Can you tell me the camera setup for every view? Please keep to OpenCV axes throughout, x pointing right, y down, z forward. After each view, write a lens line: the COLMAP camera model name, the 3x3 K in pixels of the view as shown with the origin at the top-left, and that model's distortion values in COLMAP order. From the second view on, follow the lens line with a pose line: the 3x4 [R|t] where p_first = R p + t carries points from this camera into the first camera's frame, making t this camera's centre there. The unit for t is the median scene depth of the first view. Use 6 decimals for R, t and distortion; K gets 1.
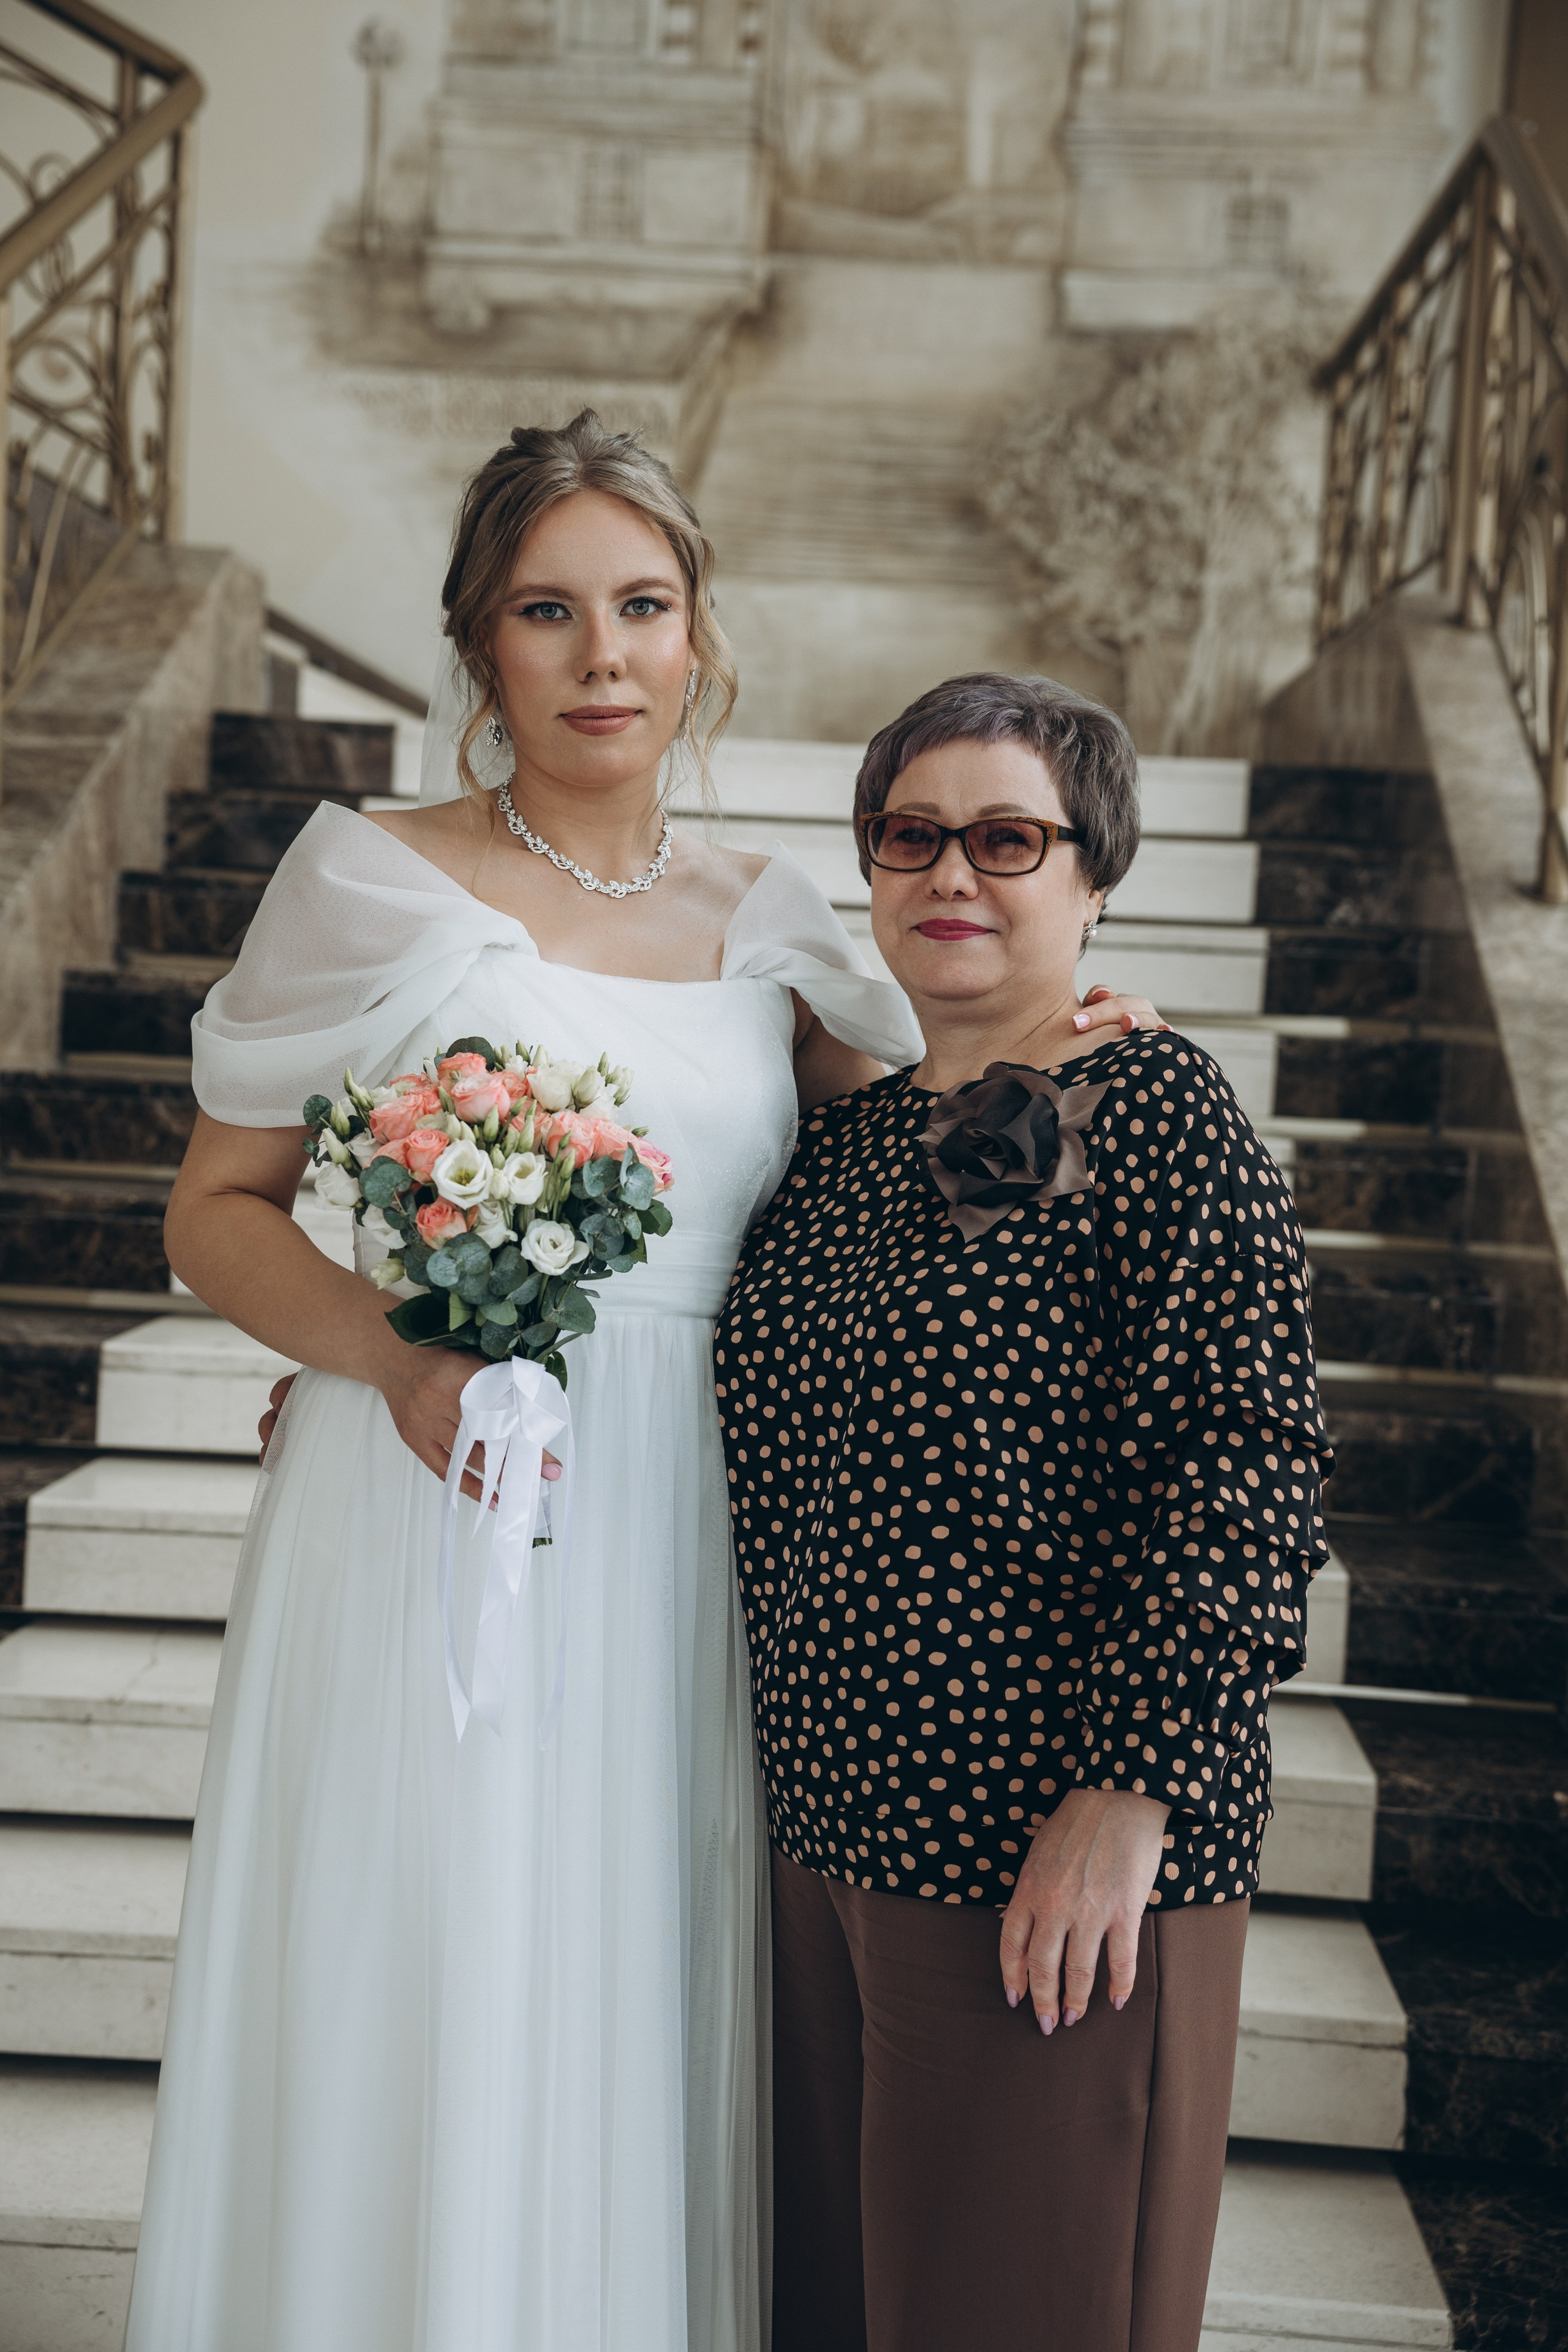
lens RADIAL K [[3306.9, 0, 783.4], [0, 3306.9, 1179.3], [0, 0, 1]] dist [0.445304, -0.872219]
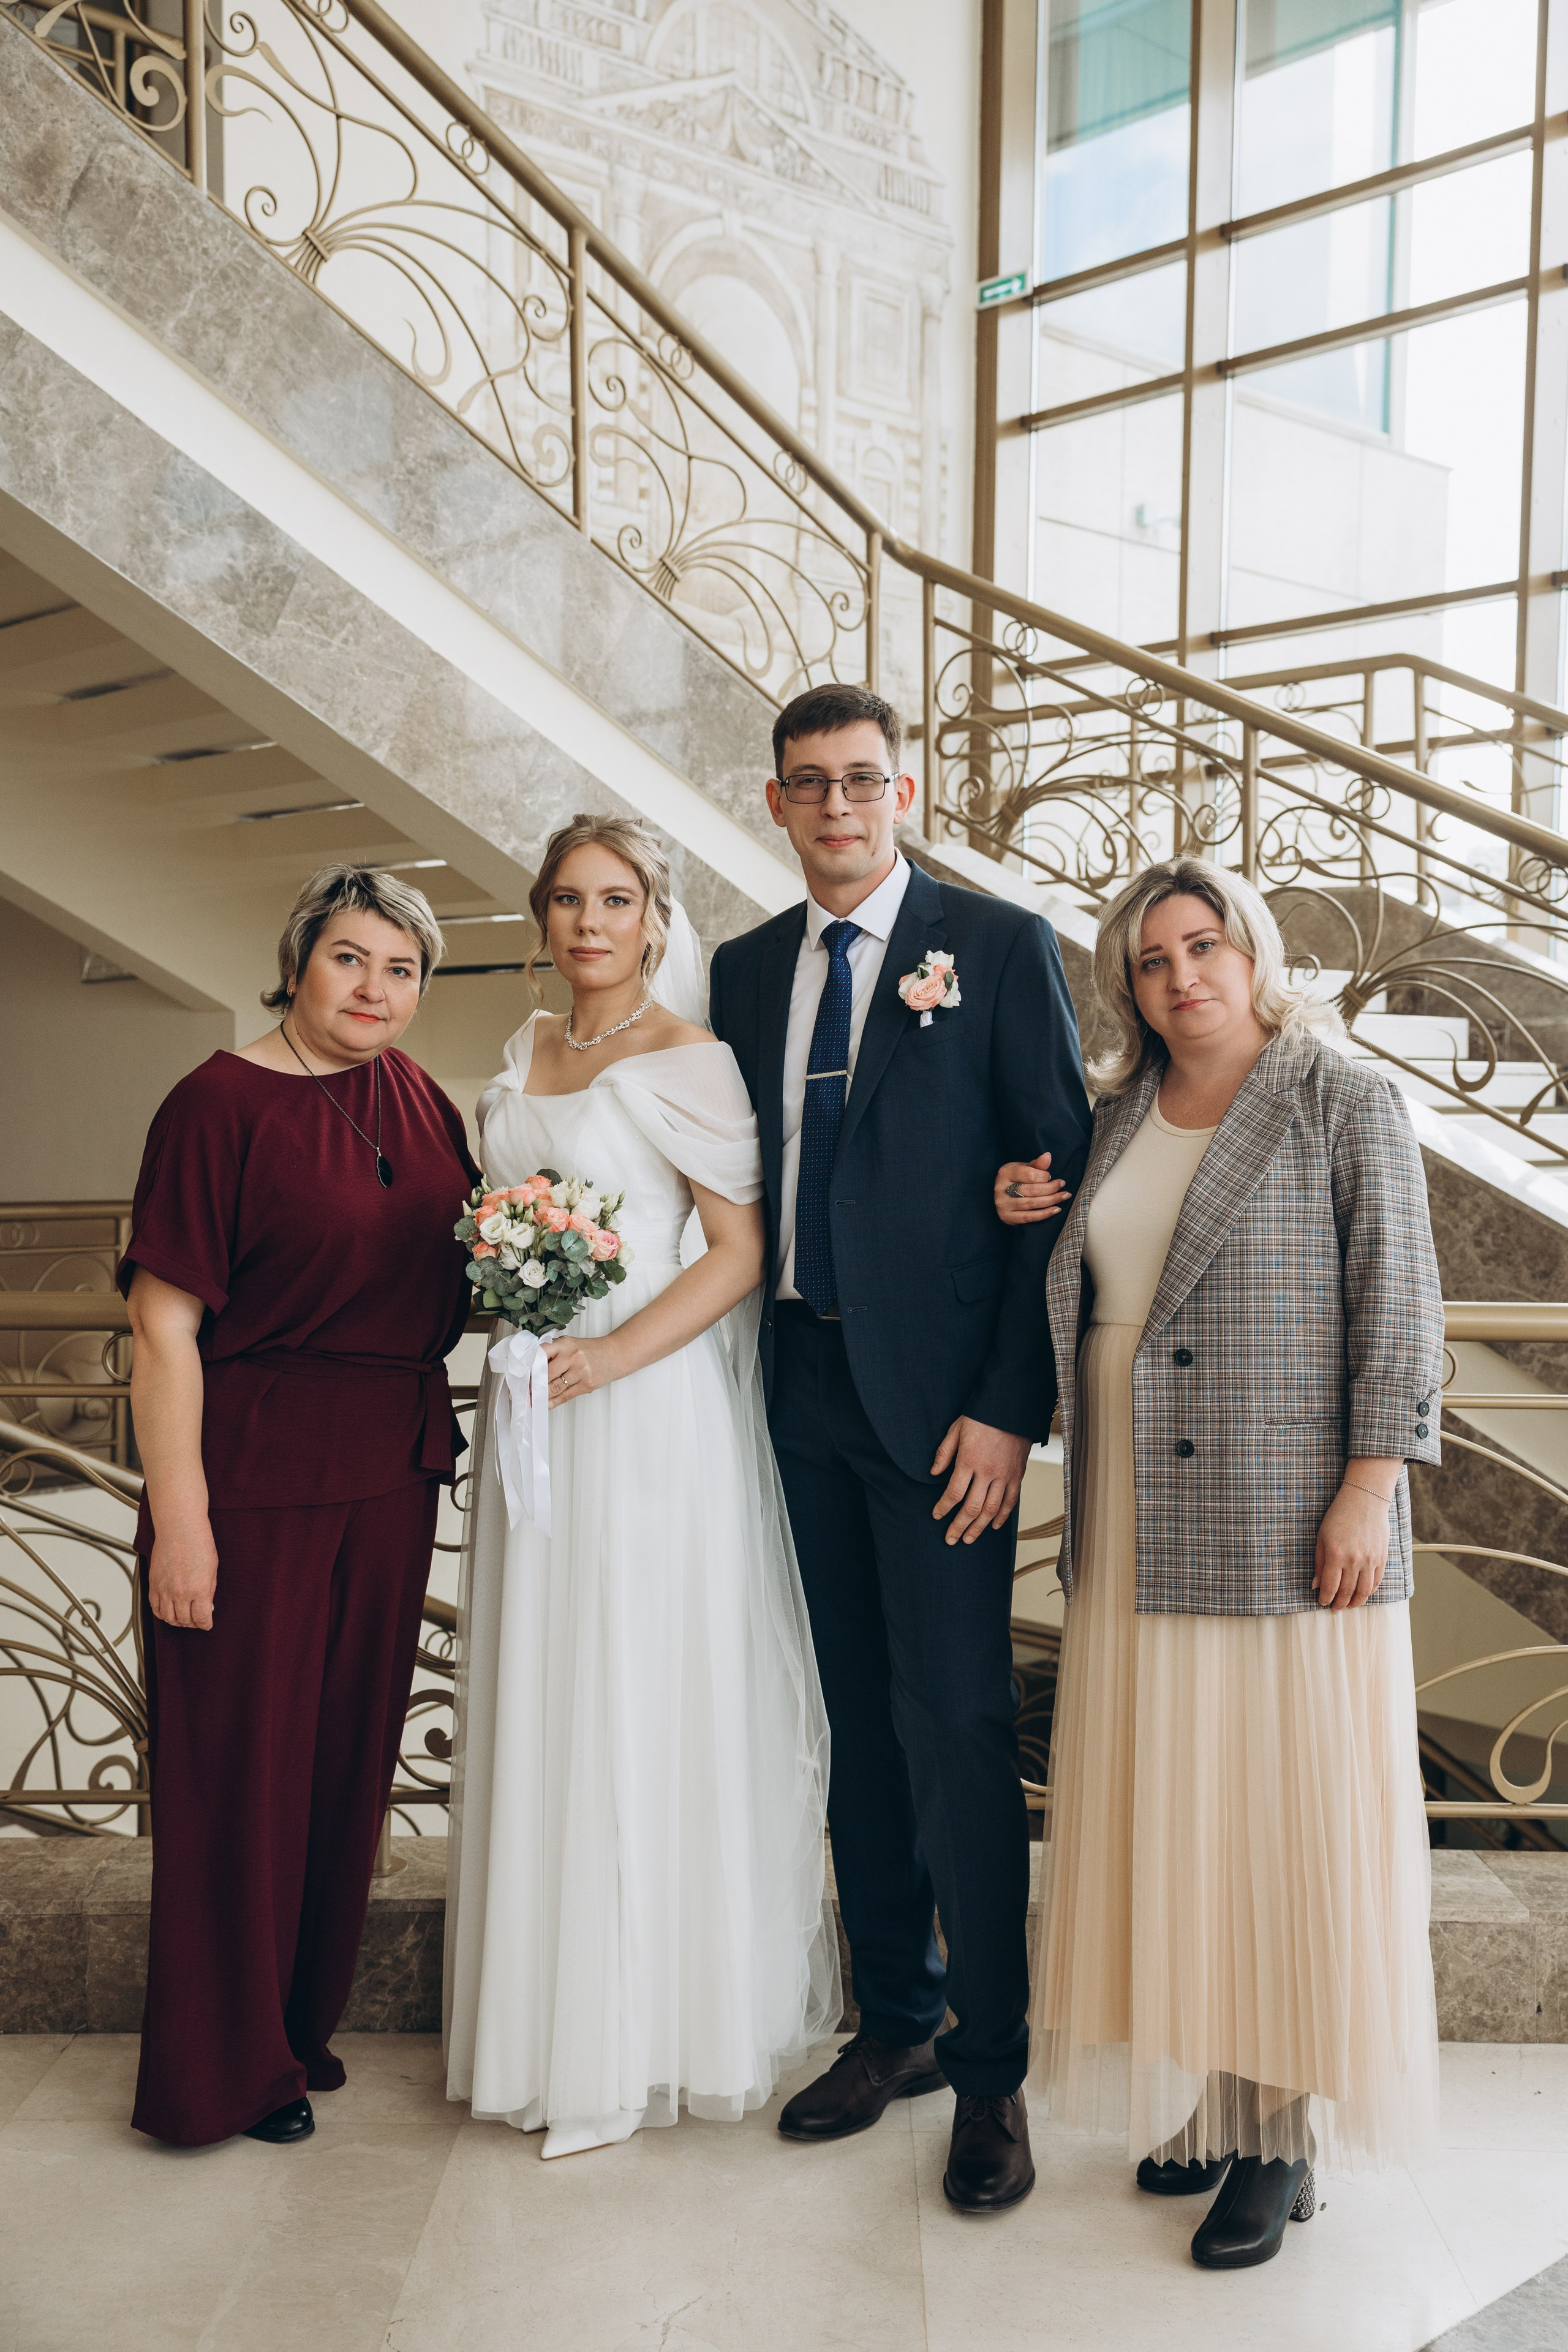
lens RADIAL K [[2364.1, 0, 784.3], [0, 2364.1, 1182.5], [0, 0, 1]] dist [0.156909, -0.157415]
pose [[0.689113, -0.076364, 0.720619, -0.763795], [0.073657, 0.996663, 0.035180, -0.056058], [-0.720901, 0.028835, 0.692438, 0.221038]]
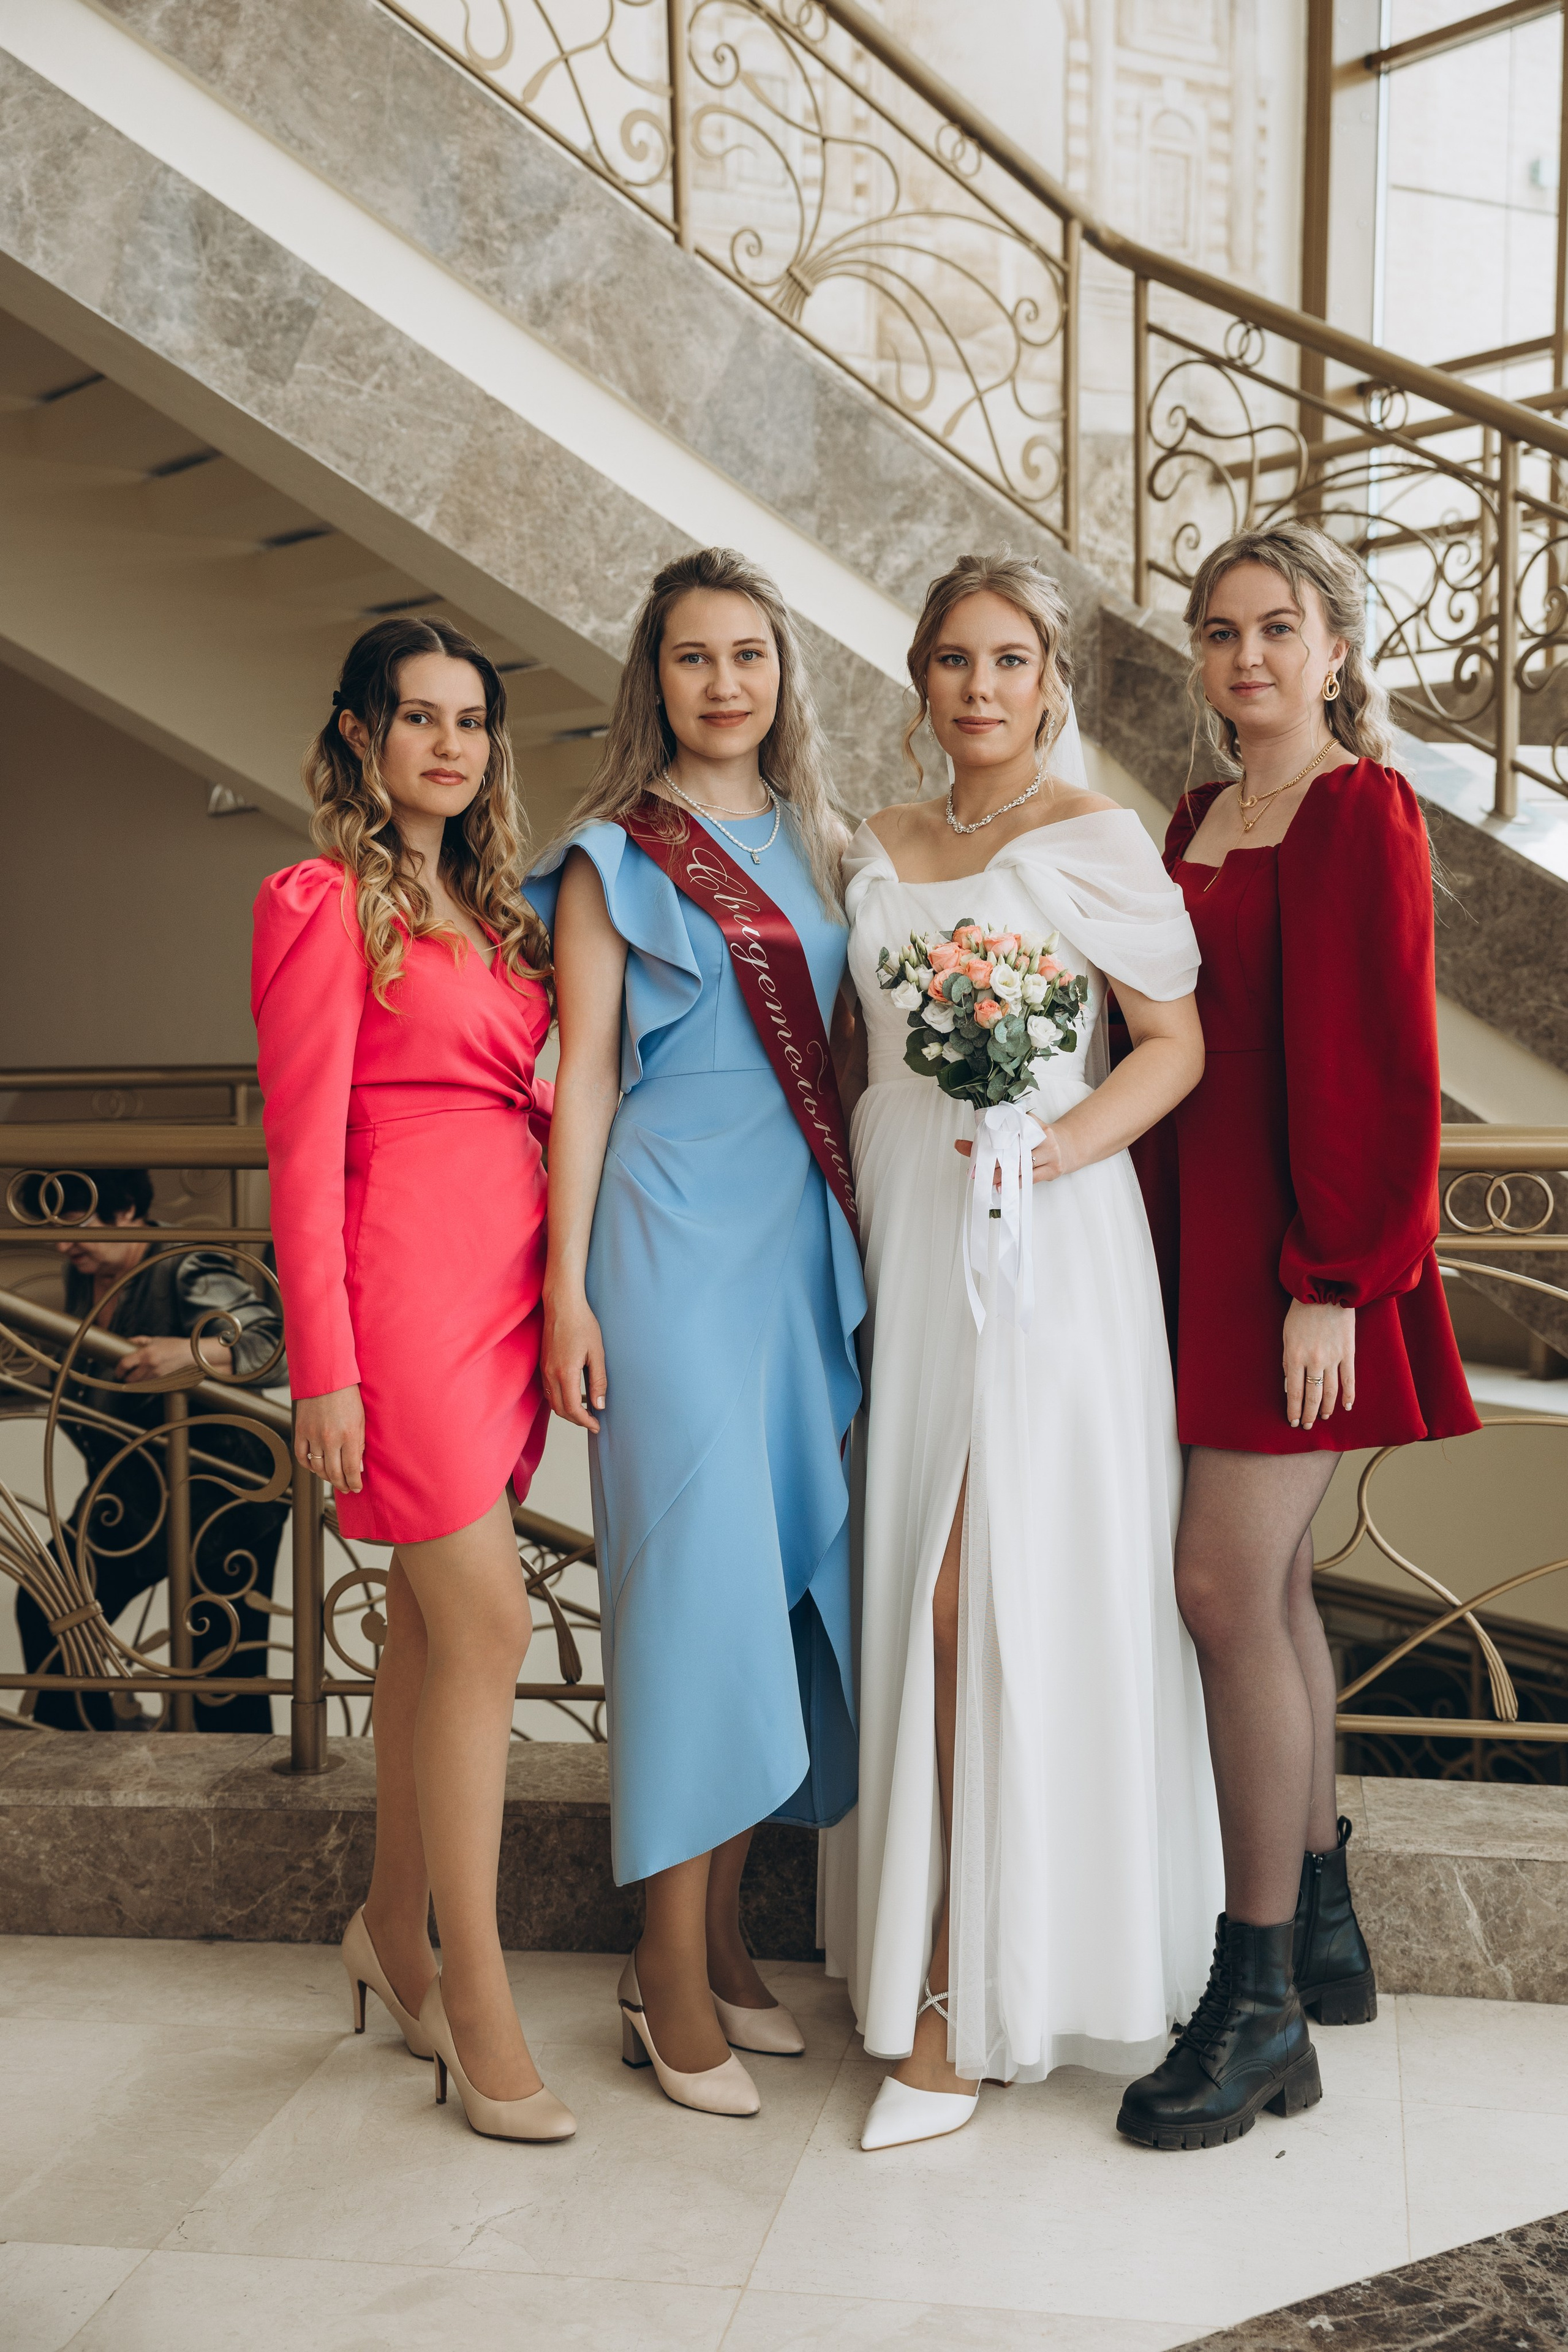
lens RADIAL K [[2939.3, 0, 784.2], [0, 2939.3, 1179.8], [0, 0, 1]] dist [0.327438, -0.546491]
pose [[0.794173, -0.104375, 0.598661, -0.729039], [0.088771, 0.994498, 0.055627, -0.036308], [-0.601173, 0.008966, 0.799069, 0.140698]]
